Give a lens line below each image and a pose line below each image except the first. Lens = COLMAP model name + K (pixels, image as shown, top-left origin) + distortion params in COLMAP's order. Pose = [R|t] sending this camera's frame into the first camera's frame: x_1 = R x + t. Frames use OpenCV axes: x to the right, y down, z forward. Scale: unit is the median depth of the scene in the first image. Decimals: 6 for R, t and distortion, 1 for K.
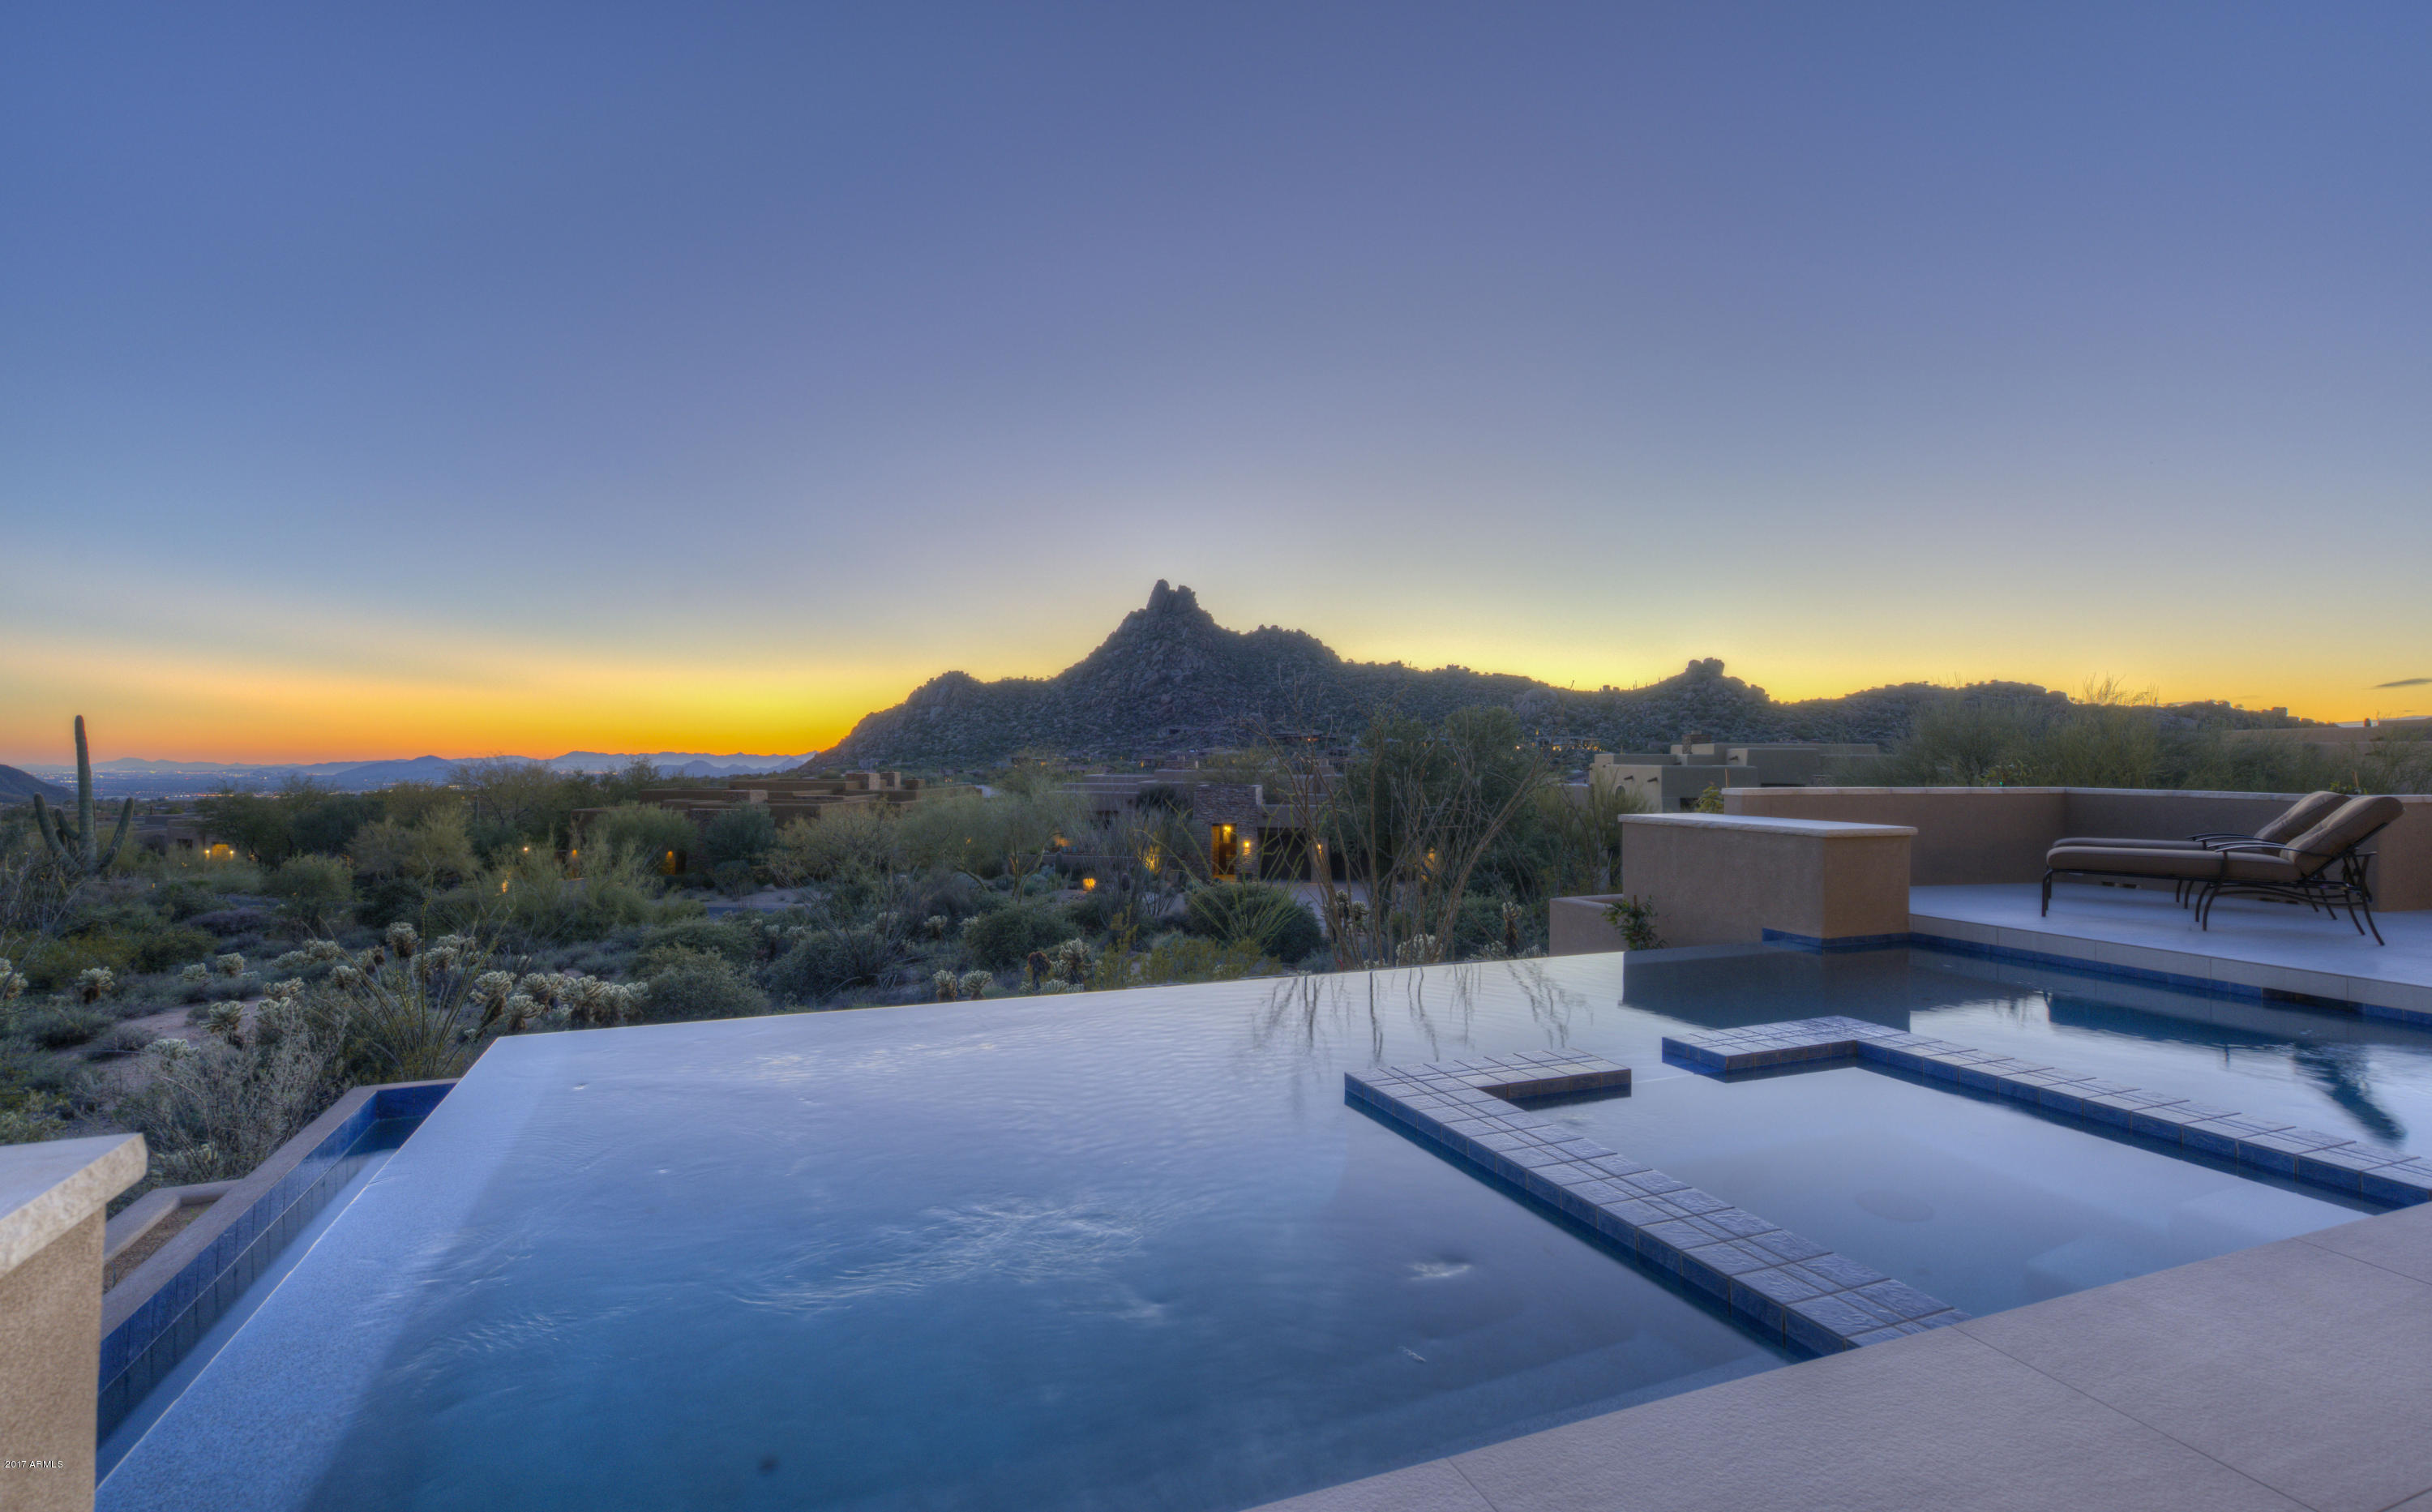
lens RADIAL K [[1138.8, 0, 1156.2], [0, 1138.8, 759.2], [0, 0, 1]] dist [0.009686, 0.001169]
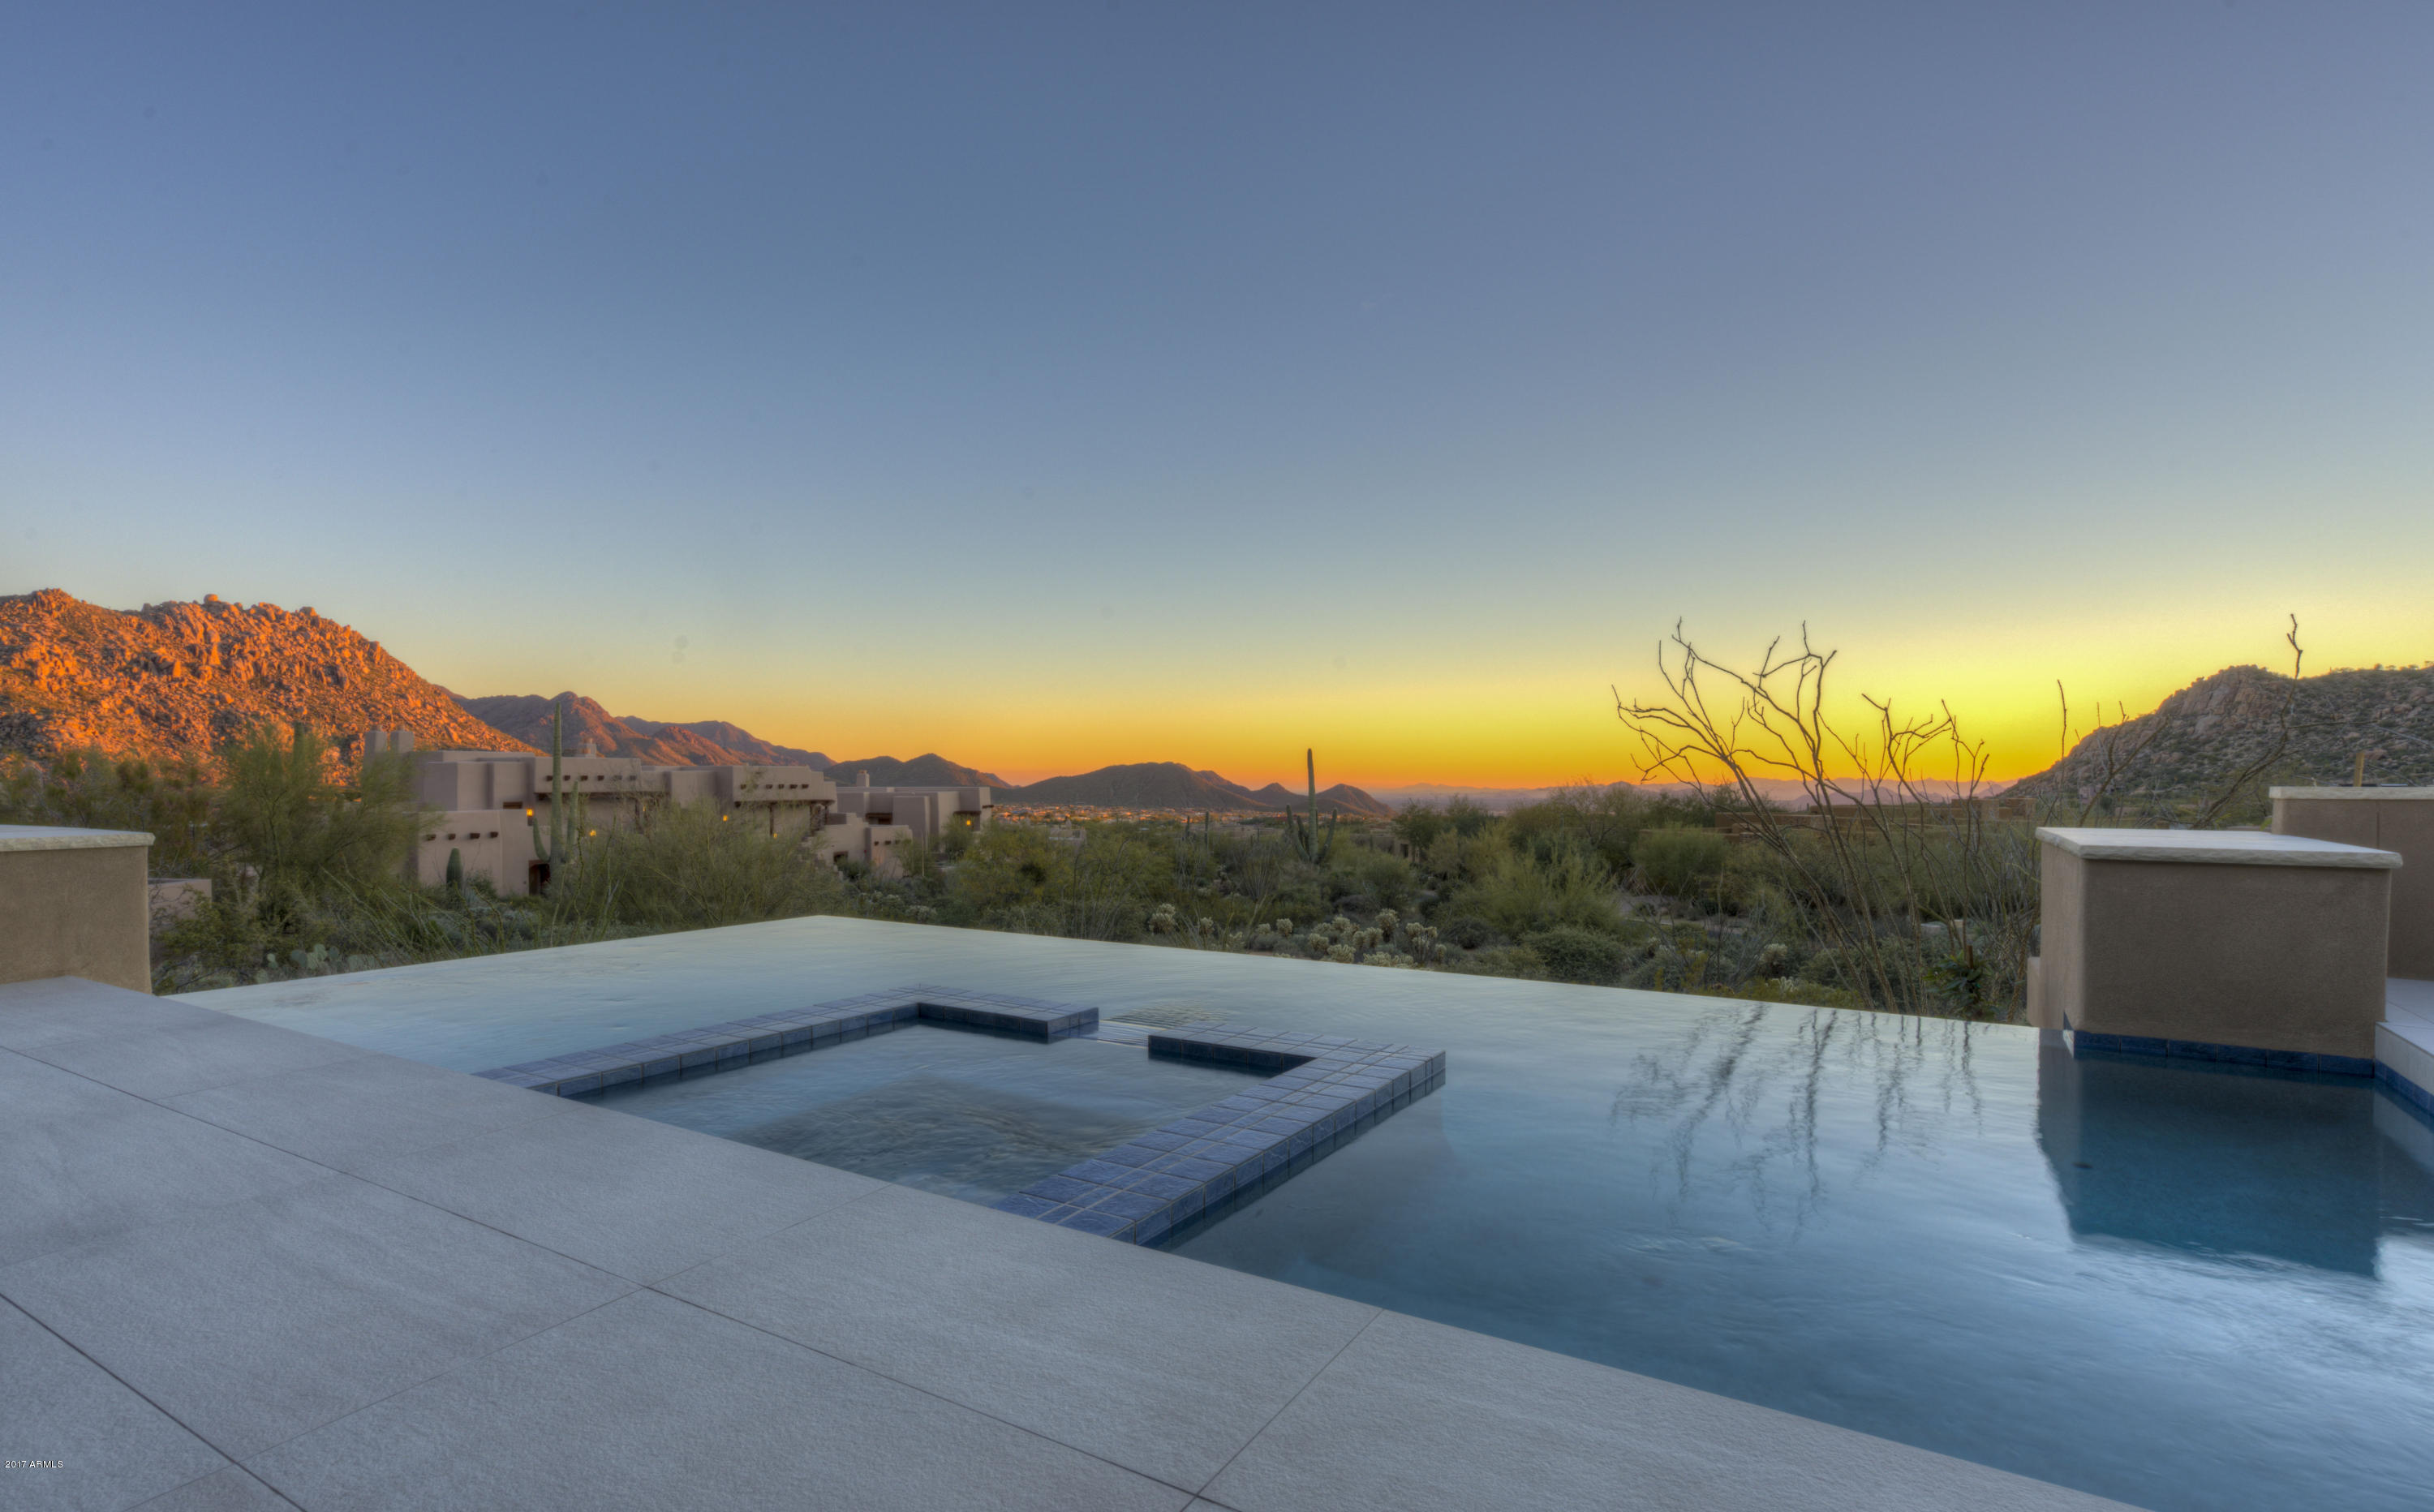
lens RADIAL K [[1139.5, 0, 1192.0], [0, 1139.5, 814.4], [0, 0, 1]] dist [0.009686, 0.001169]
pose [[0.597598, 0.022750, -0.801473, 0.111936], [-0.002313, 0.999642, 0.026651, 0.004372], [0.801792, -0.014073, 0.597437, 0.040091]]
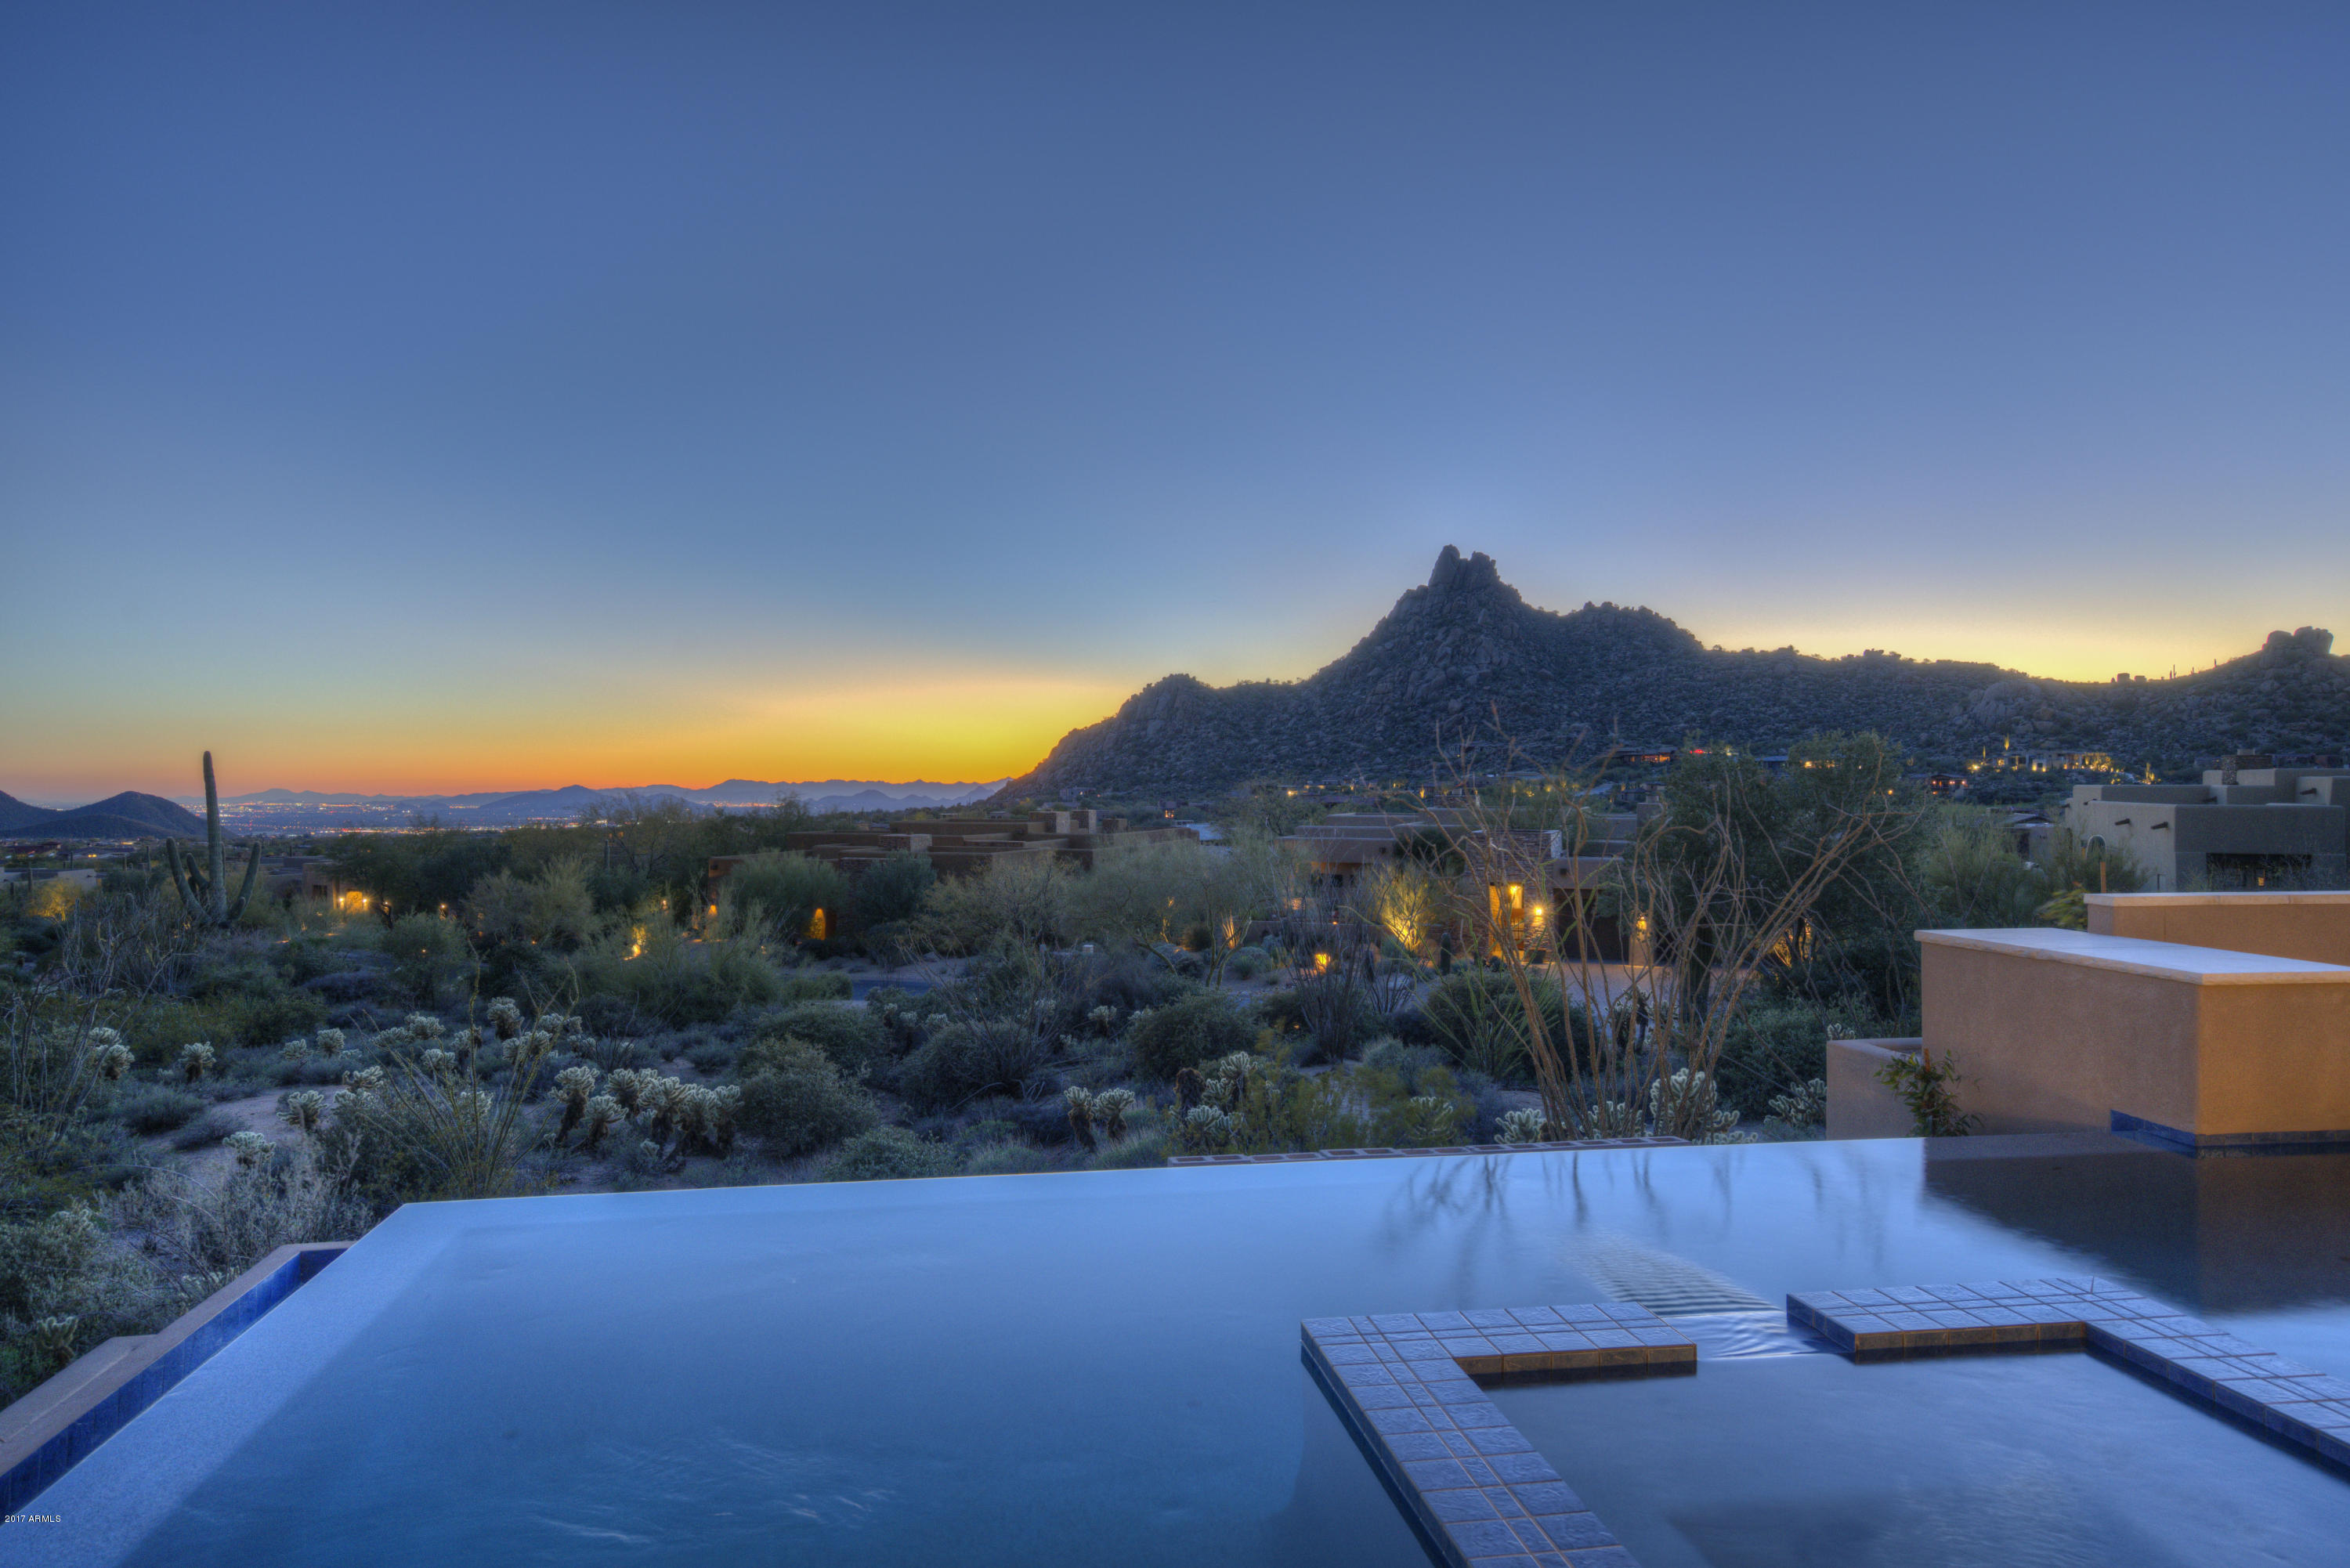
lens RADIAL K [[1484.3, 0, 1126.1], [0, 1484.3, 794.0], [0, 0, 1]] dist [0.020768, 0.025491]
pose [[0.977289, -0.004635, -0.211860, 0.021632], [0.005940, 0.999967, 0.005520, -0.007830], [0.211827, -0.006653, 0.977284, -0.002332]]
